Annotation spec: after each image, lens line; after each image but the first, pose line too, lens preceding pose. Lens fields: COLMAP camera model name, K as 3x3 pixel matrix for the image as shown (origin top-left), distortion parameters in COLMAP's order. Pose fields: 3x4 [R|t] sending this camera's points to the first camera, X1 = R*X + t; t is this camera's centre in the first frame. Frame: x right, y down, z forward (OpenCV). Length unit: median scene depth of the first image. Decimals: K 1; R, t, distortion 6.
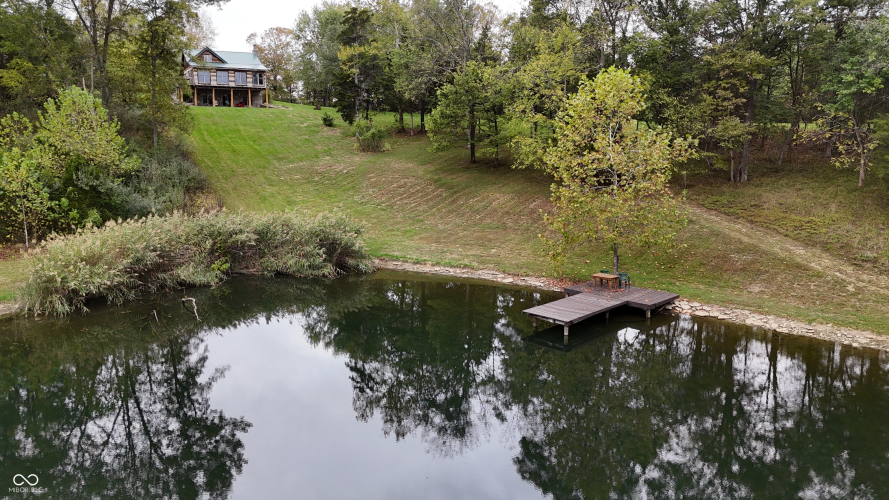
lens RADIAL K [[647.4, 0, 444.5], [0, 647.4, 250.0], [0, 0, 1]] dist [0.075264, -0.088358]
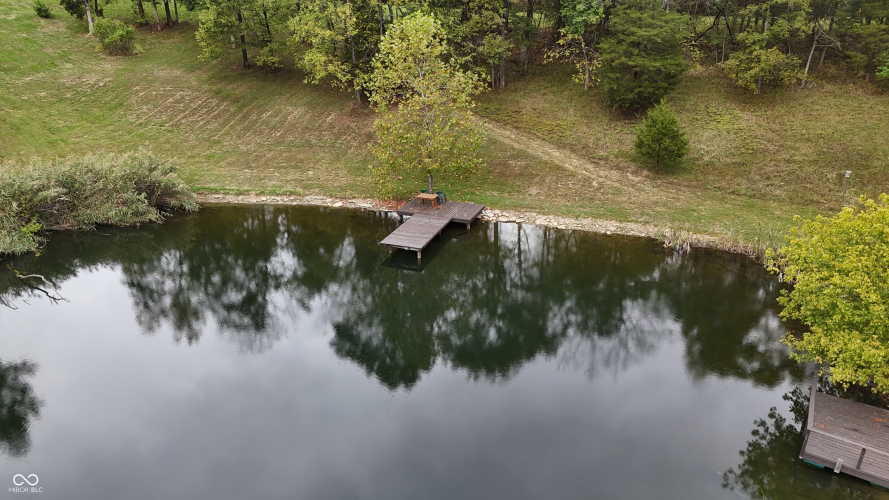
lens RADIAL K [[647.4, 0, 444.5], [0, 647.4, 250.0], [0, 0, 1]] dist [0.075264, -0.088358]
pose [[0.909179, -0.159946, 0.384461, -0.164440], [0.072384, 0.969937, 0.232344, -0.114314], [-0.410065, -0.183414, 0.893424, -0.083193]]
